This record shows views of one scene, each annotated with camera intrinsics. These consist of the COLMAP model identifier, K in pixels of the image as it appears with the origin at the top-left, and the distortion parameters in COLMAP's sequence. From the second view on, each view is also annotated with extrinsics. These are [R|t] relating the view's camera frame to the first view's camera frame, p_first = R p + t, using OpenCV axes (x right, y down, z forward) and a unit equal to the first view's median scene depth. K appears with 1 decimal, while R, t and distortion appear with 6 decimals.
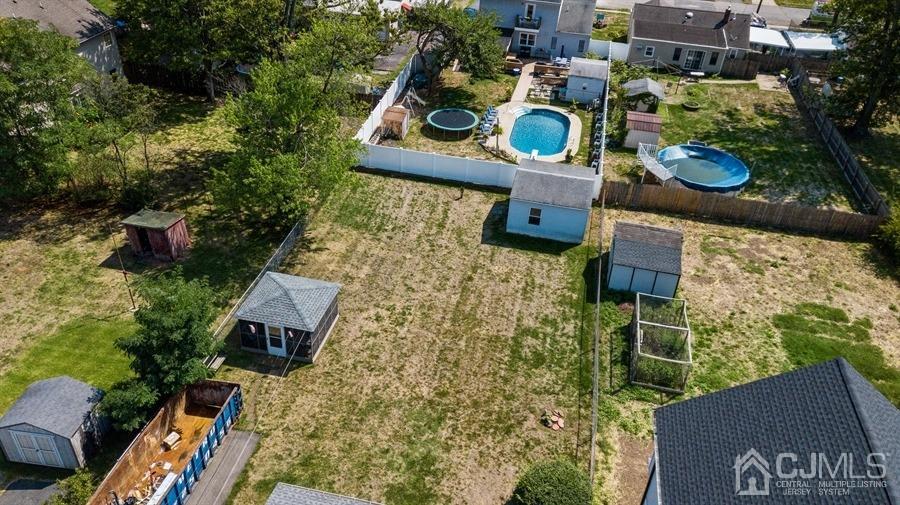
lens RADIAL K [[687.7, 0, 448.0], [0, 687.7, 256.8], [0, 0, 1]] dist [0.080933, -0.100343]
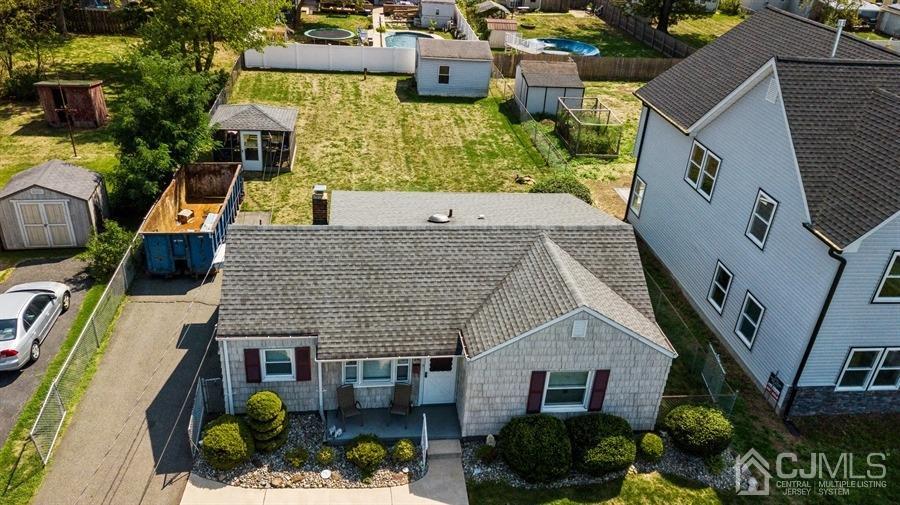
lens RADIAL K [[690.5, 0, 450.0], [0, 690.5, 257.8], [0, 0, 1]] dist [0.033402, 0.006058]
pose [[0.947262, -0.146526, 0.284999, -0.253524], [0.169988, 0.983662, -0.059267, 0.338715], [-0.271658, 0.104588, 0.956694, -0.020082]]
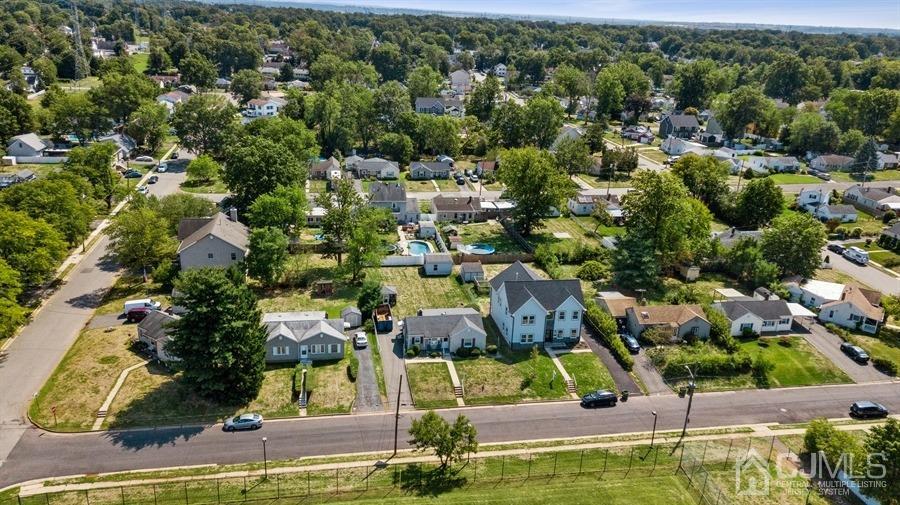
lens RADIAL K [[701.9, 0, 447.3], [0, 701.9, 253.9], [0, 0, 1]] dist [0.095198, -0.149366]
pose [[0.927339, -0.137076, 0.348214, -1.052507], [0.222317, 0.950297, -0.217970, 0.670039], [-0.301029, 0.279546, 0.911721, -2.191089]]
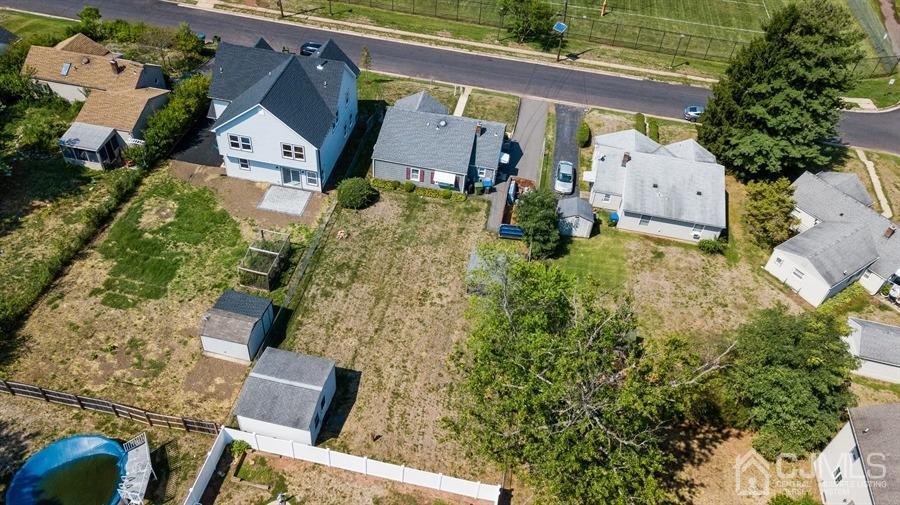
lens RADIAL K [[690.5, 0, 450.0], [0, 690.5, 257.8], [0, 0, 1]] dist [0.033402, 0.006058]
pose [[-0.991166, -0.078737, -0.106730, 0.046784], [-0.119798, 0.186152, 0.975190, -1.399189], [-0.056915, 0.979361, -0.193940, 1.190559]]
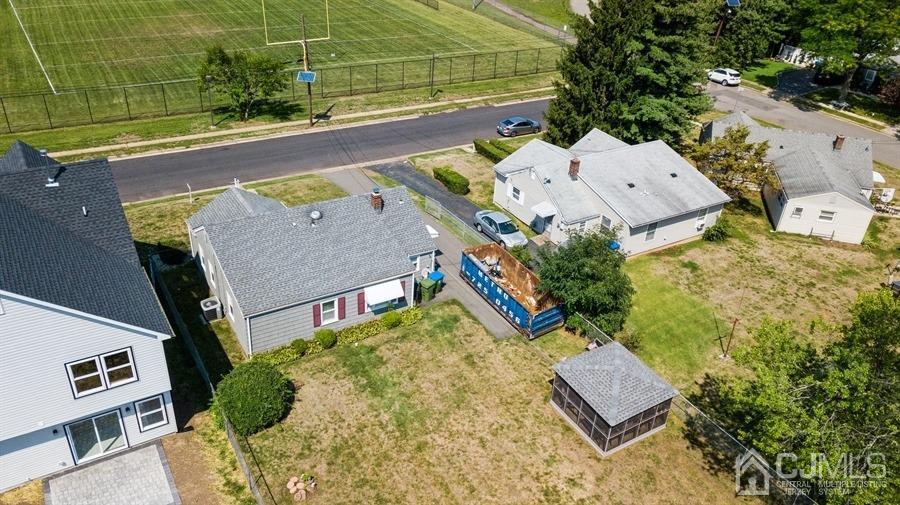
lens RADIAL K [[690.5, 0, 450.0], [0, 690.5, 257.8], [0, 0, 1]] dist [0.033402, 0.006058]
pose [[-0.723311, 0.264119, -0.638014, 0.413811], [-0.473556, 0.482722, 0.736699, -0.521793], [0.502560, 0.834997, -0.224083, 0.879754]]
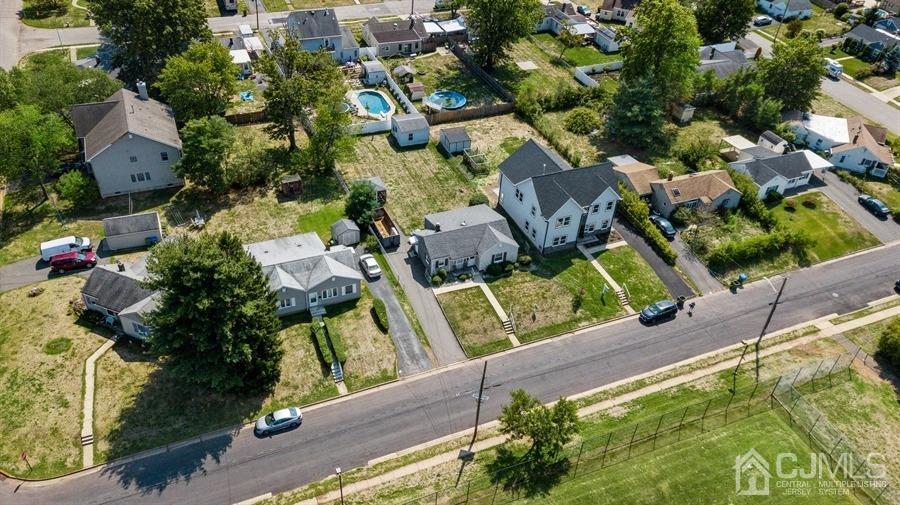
lens RADIAL K [[687.7, 0, 448.0], [0, 687.7, 256.8], [0, 0, 1]] dist [0.080933, -0.100343]
pose [[0.822983, -0.358980, 0.440264, -1.223772], [0.316248, 0.933345, 0.169866, -0.039166], [-0.471897, -0.000564, 0.881654, -1.550711]]
